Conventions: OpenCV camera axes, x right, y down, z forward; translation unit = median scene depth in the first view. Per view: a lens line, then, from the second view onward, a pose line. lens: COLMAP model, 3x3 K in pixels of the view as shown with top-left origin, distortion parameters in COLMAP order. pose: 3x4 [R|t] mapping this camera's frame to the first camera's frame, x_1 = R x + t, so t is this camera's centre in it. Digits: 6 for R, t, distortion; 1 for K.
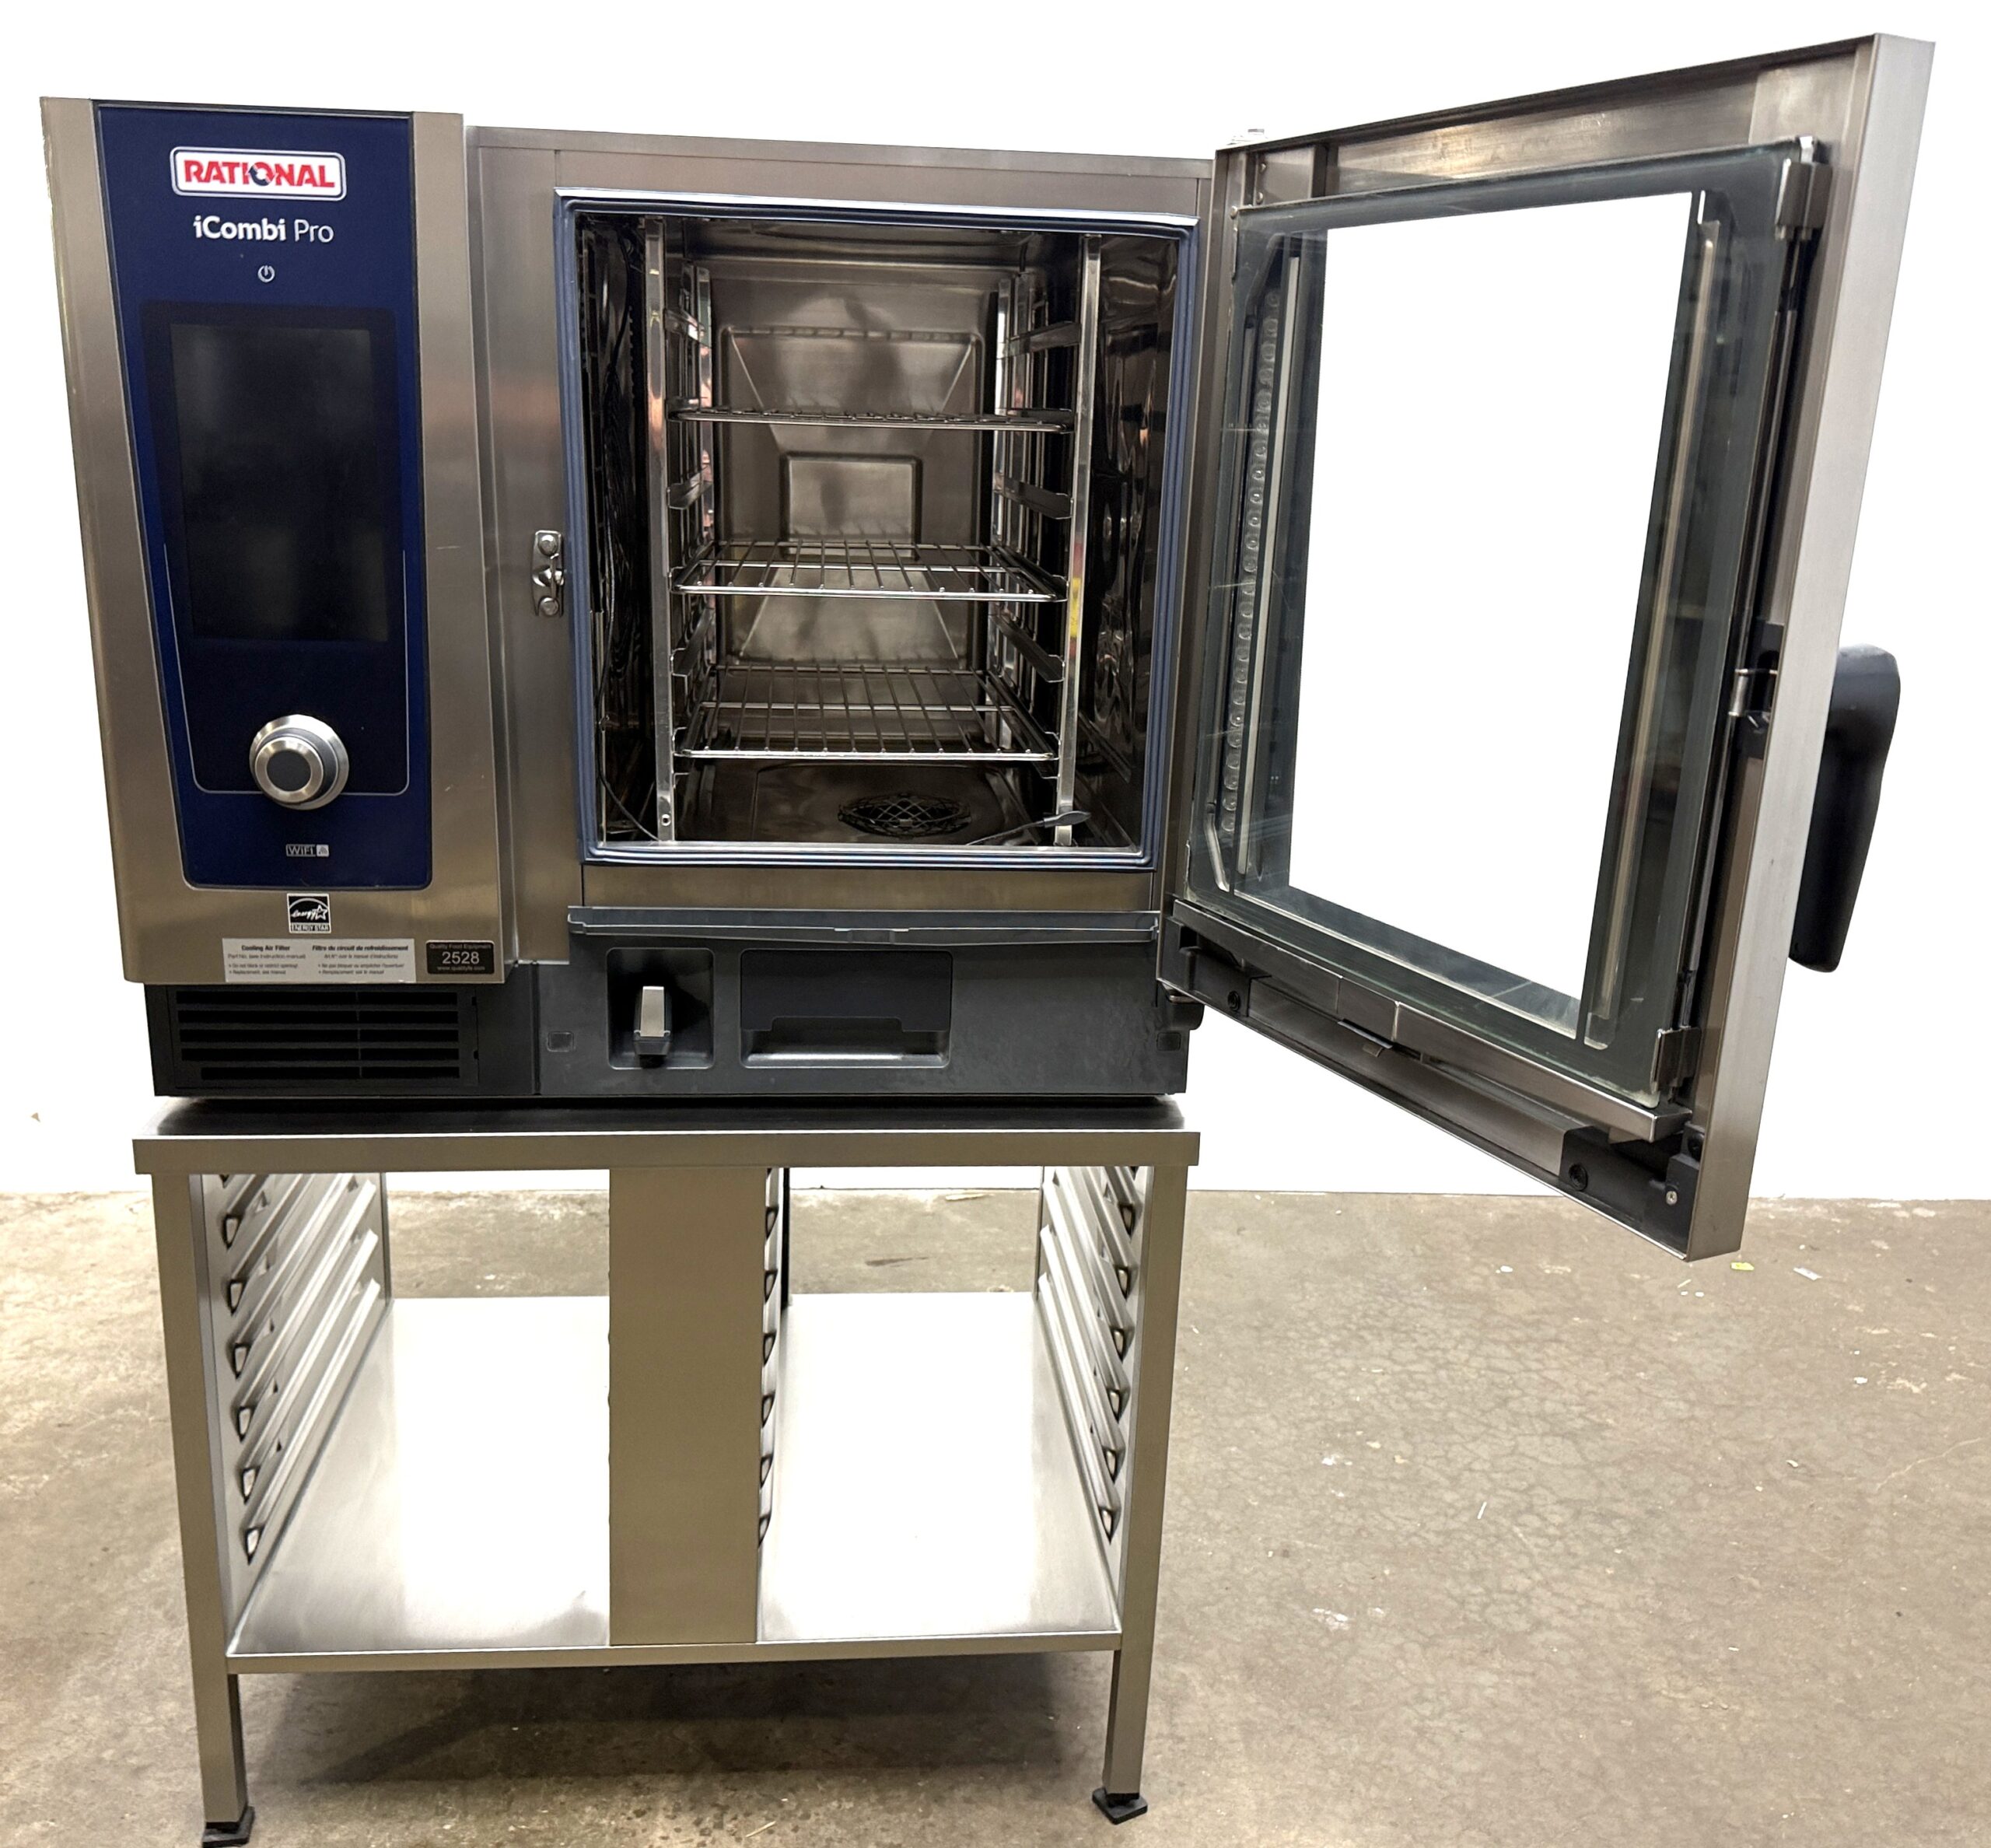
lens RADIAL K [[1868.4, 0, 957.5], [0, 1868.4, 924.5], [0, 0, 1]] dist [0.011254, -0.021889]
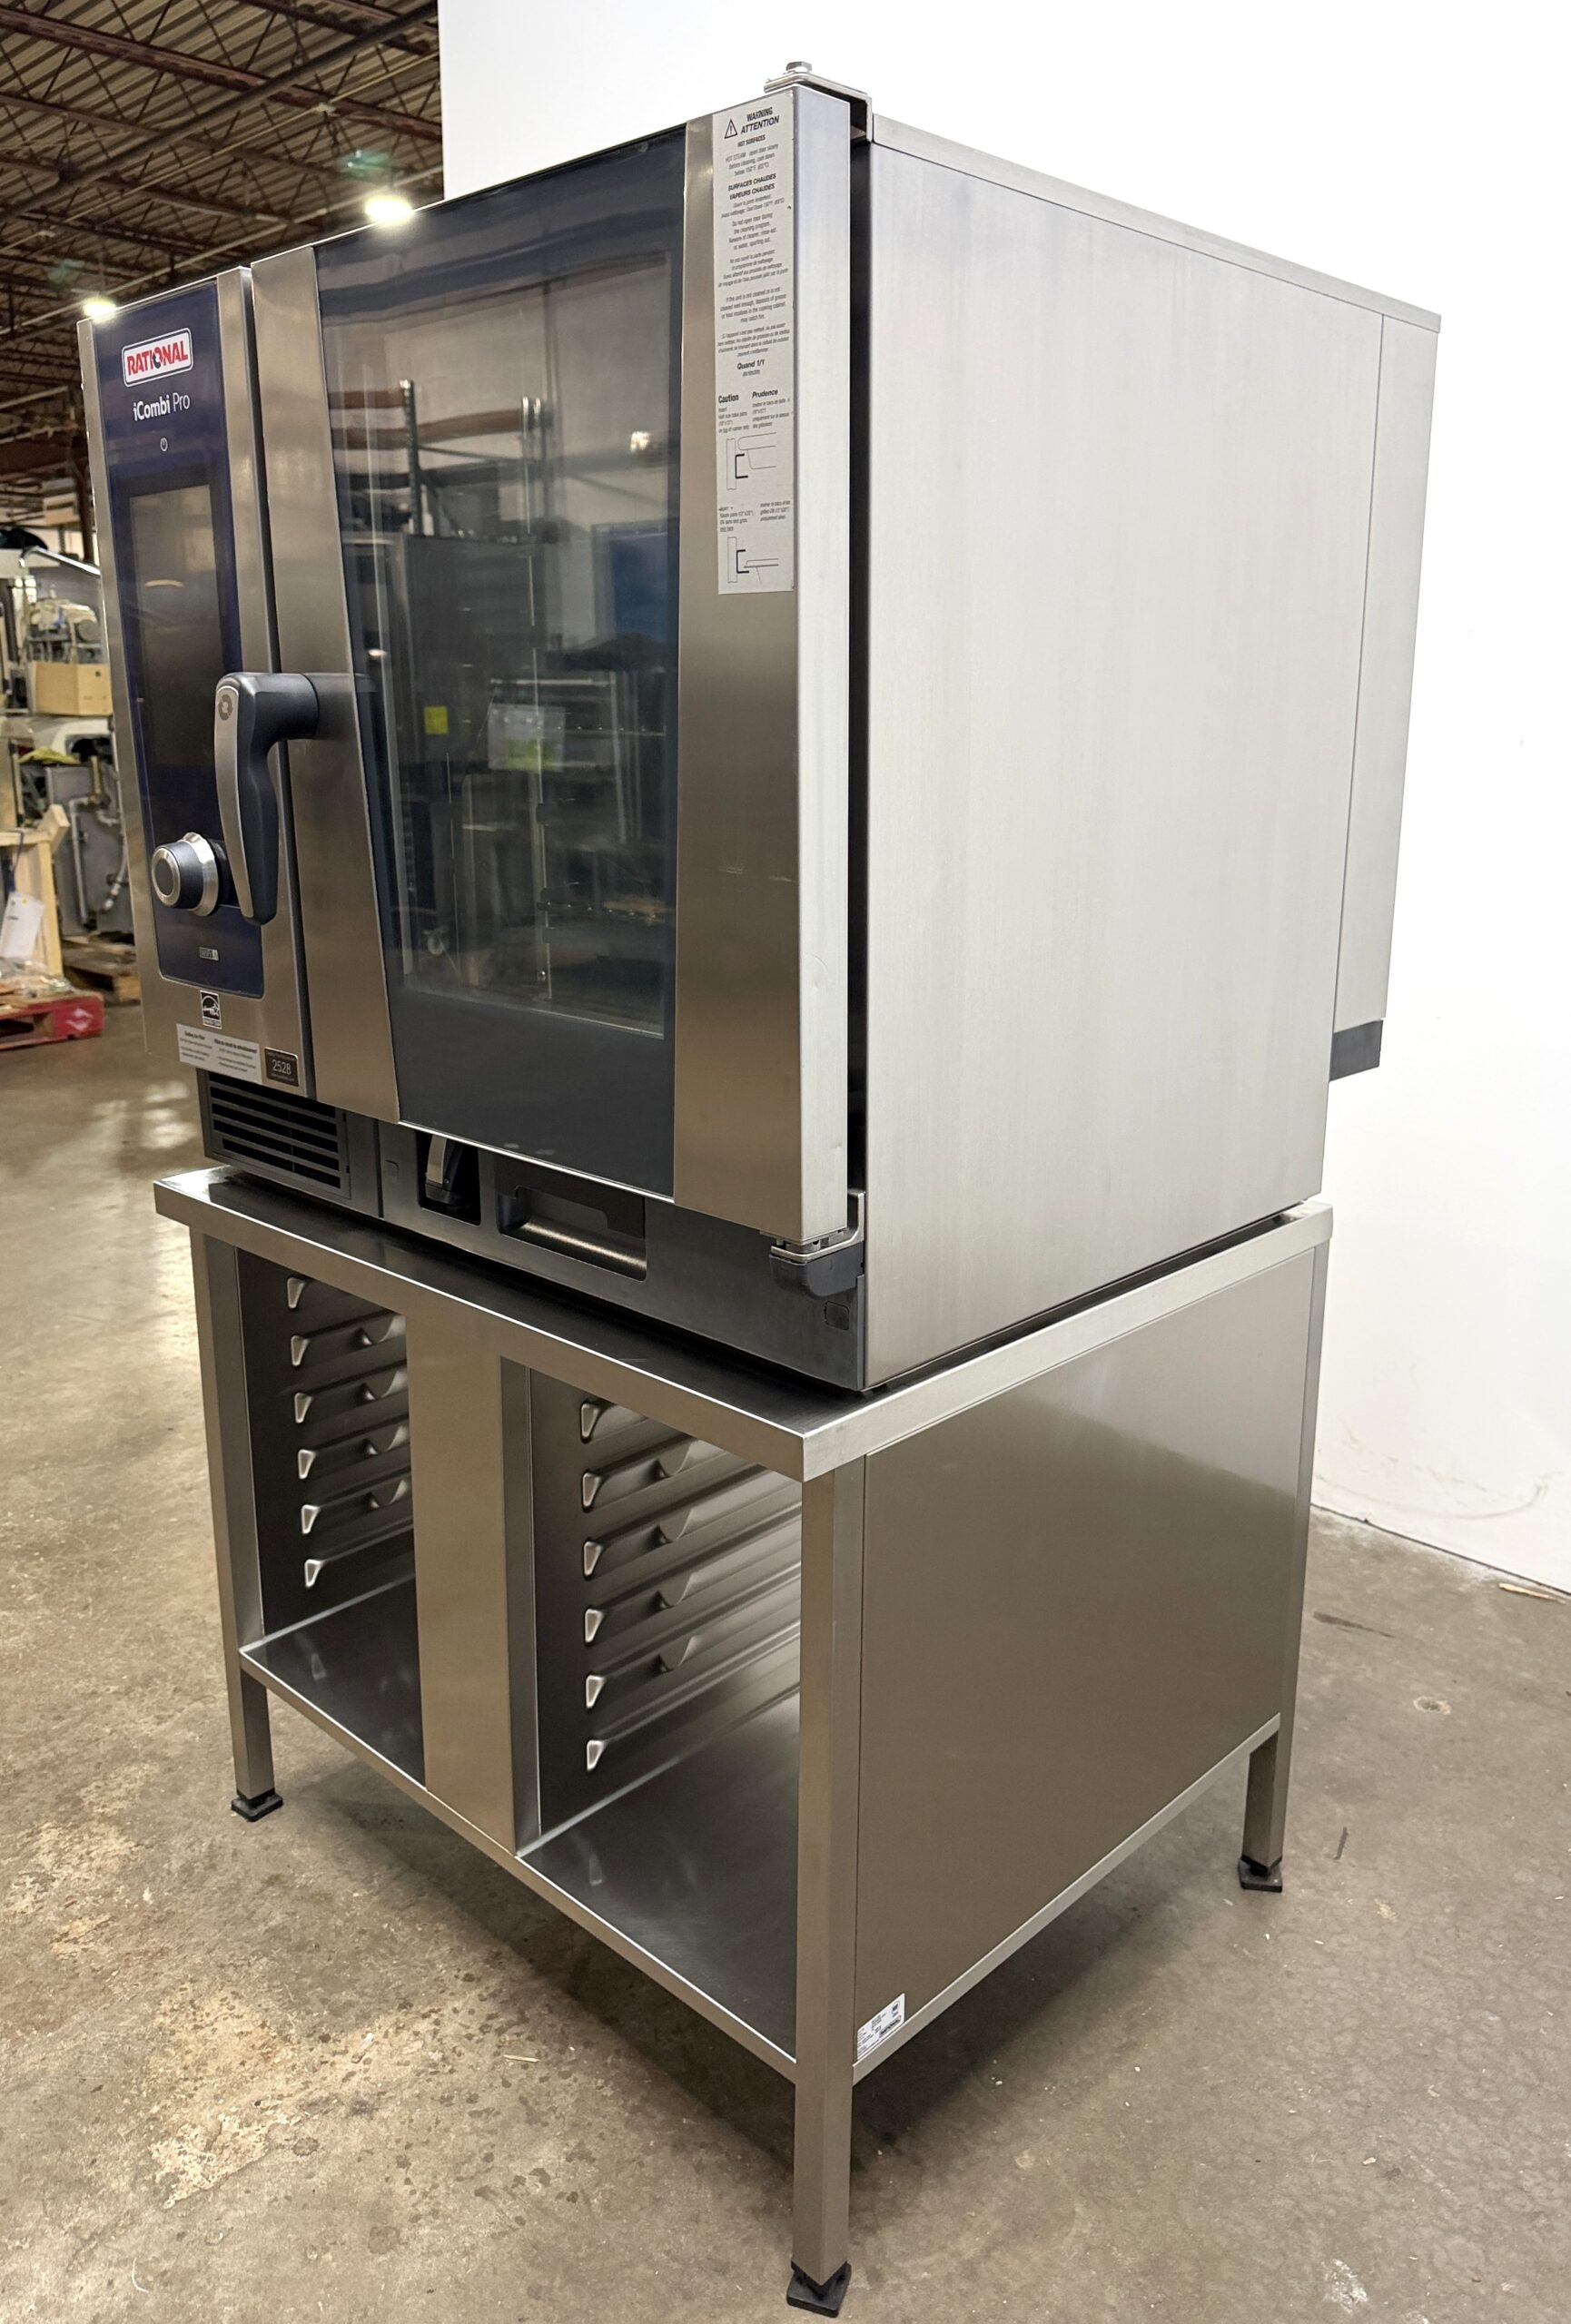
lens RADIAL K [[1741.0, 0, 787.5], [0, 1741.0, 1105.7], [0, 0, 1]] dist [-0.003528, -0.004434]
pose [[0.657864, 0.144136, -0.739215, 0.522201], [-0.179419, 0.983251, 0.032045, -0.035333], [0.731453, 0.111548, 0.672706, 0.429315]]
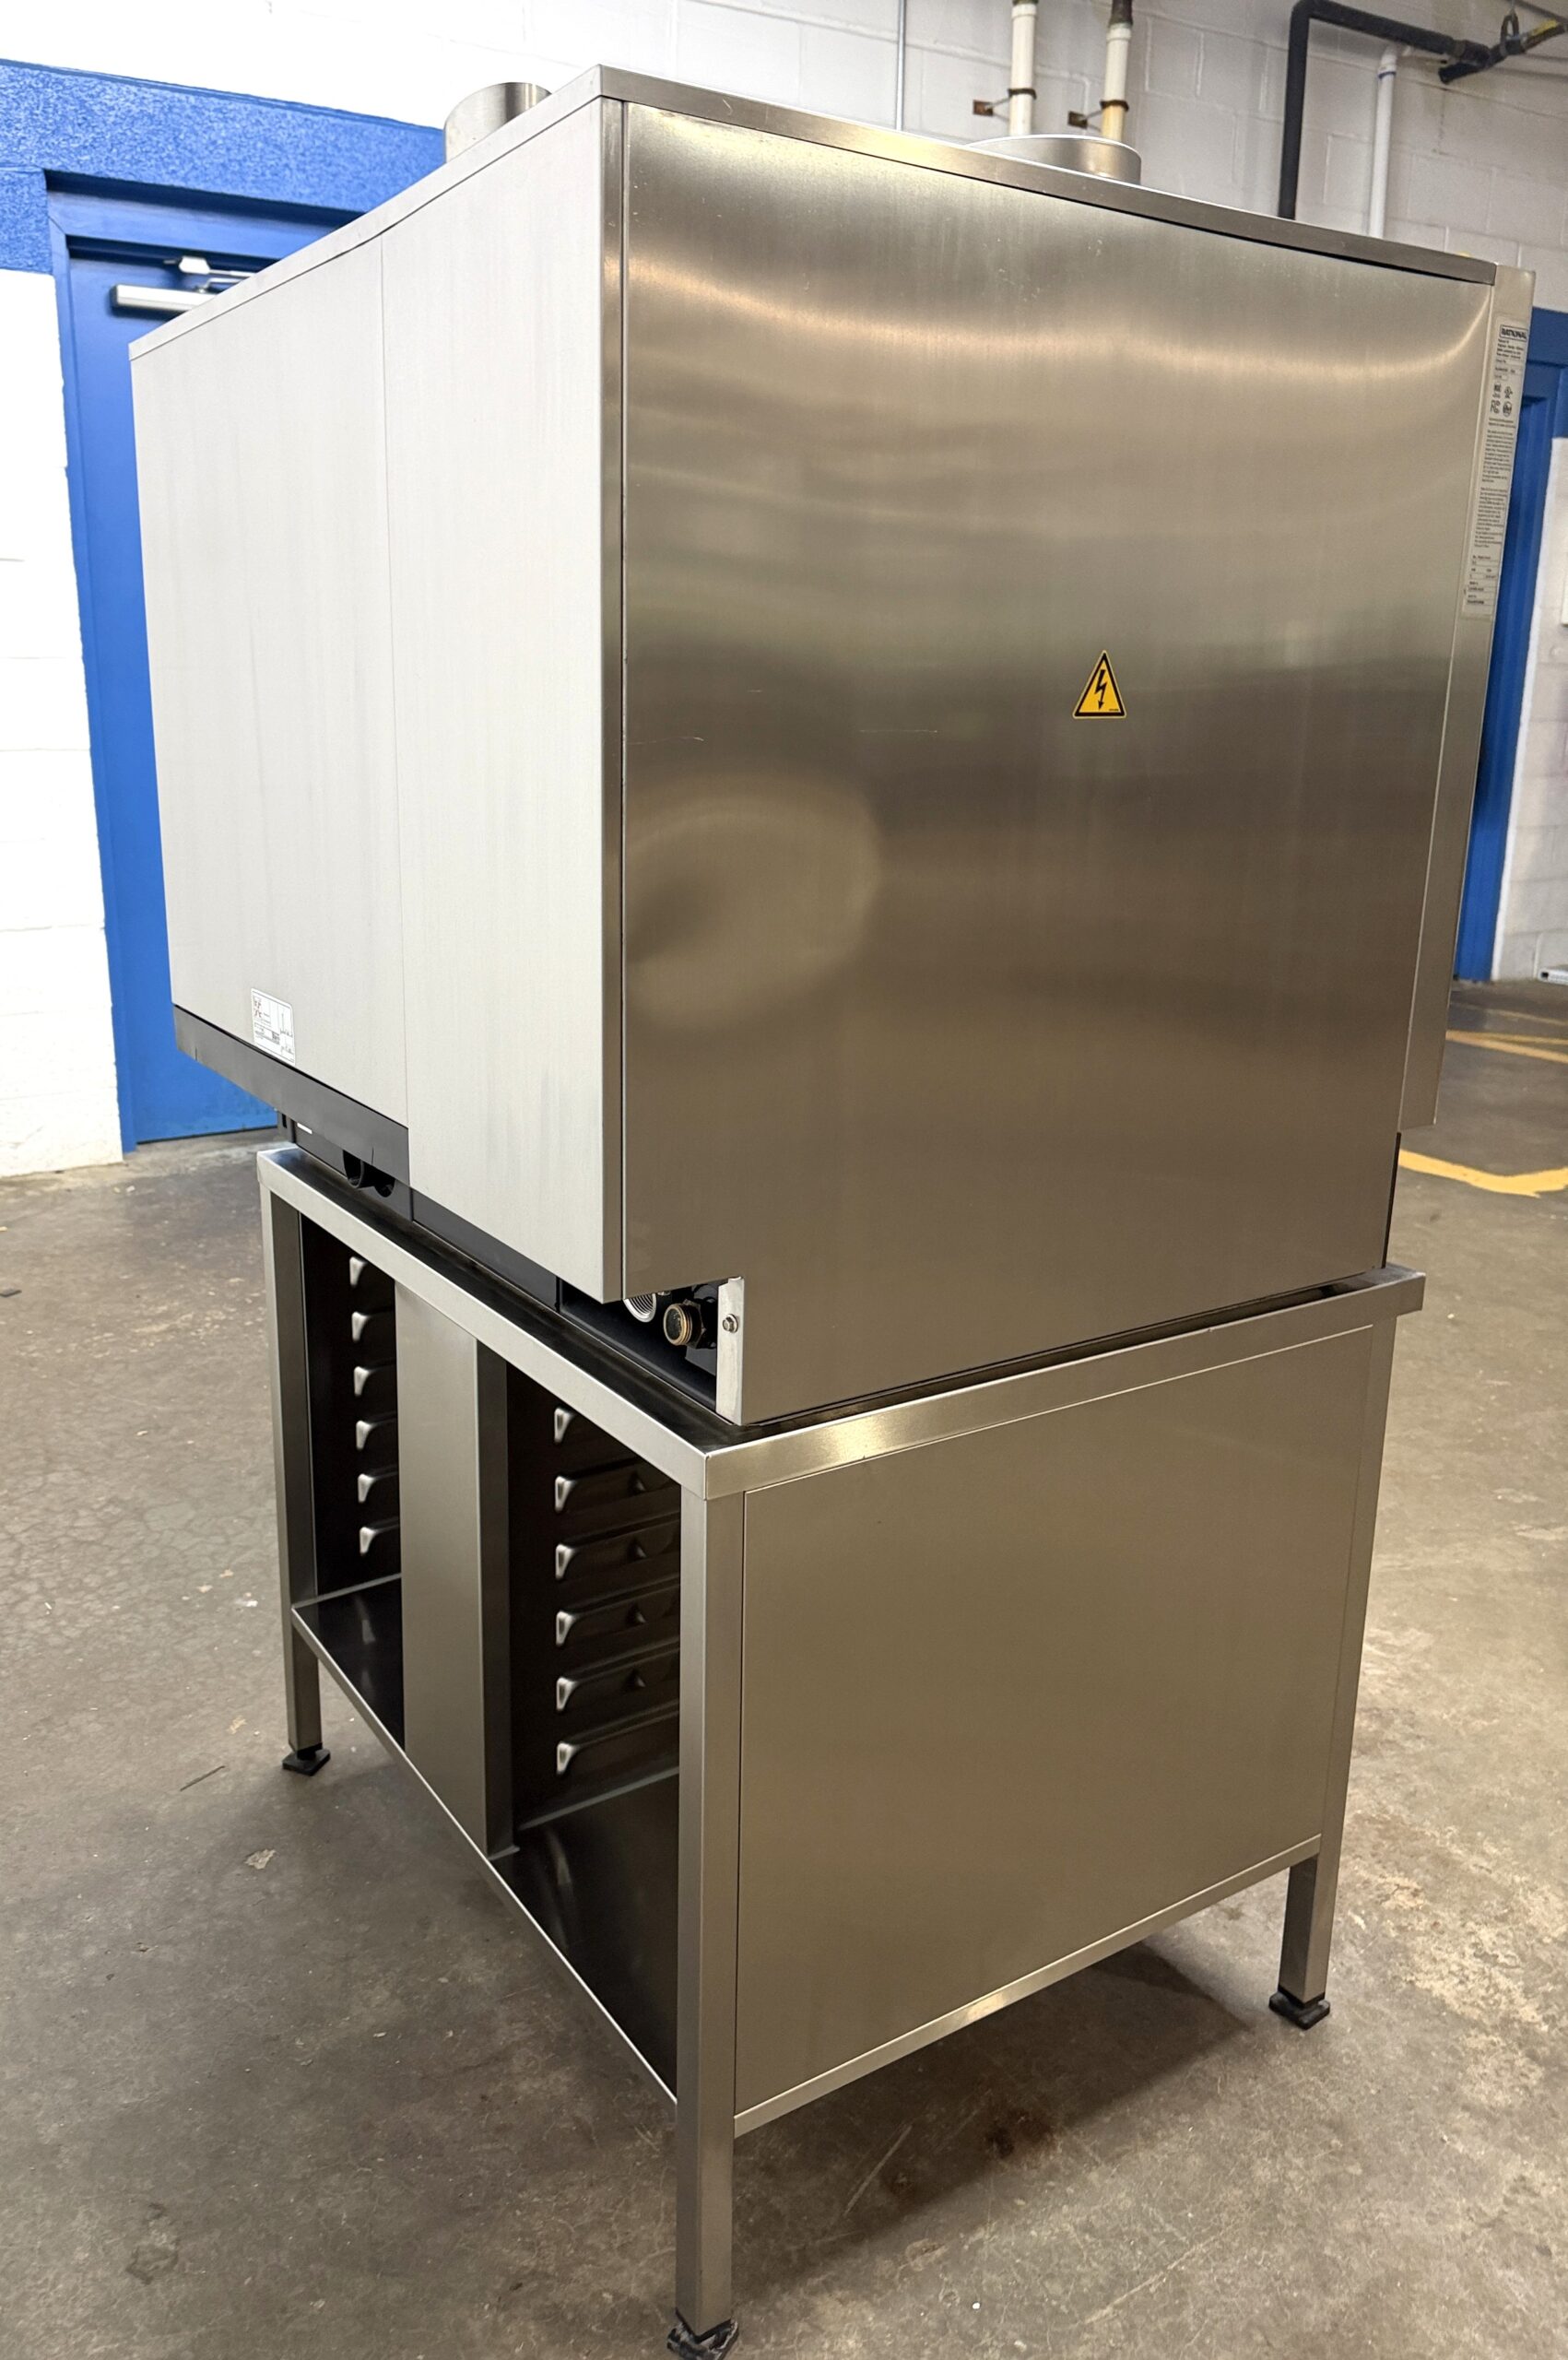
lens RADIAL K [[1756.6, 0, 678.0], [0, 1756.6, 1122.3], [0, 0, 1]] dist [-0.002634, -0.007509]
pose [[-0.458642, -0.251339, 0.852336, -0.845754], [0.216733, 0.898562, 0.381594, -0.339389], [-0.861786, 0.359744, -0.357645, 1.339581]]
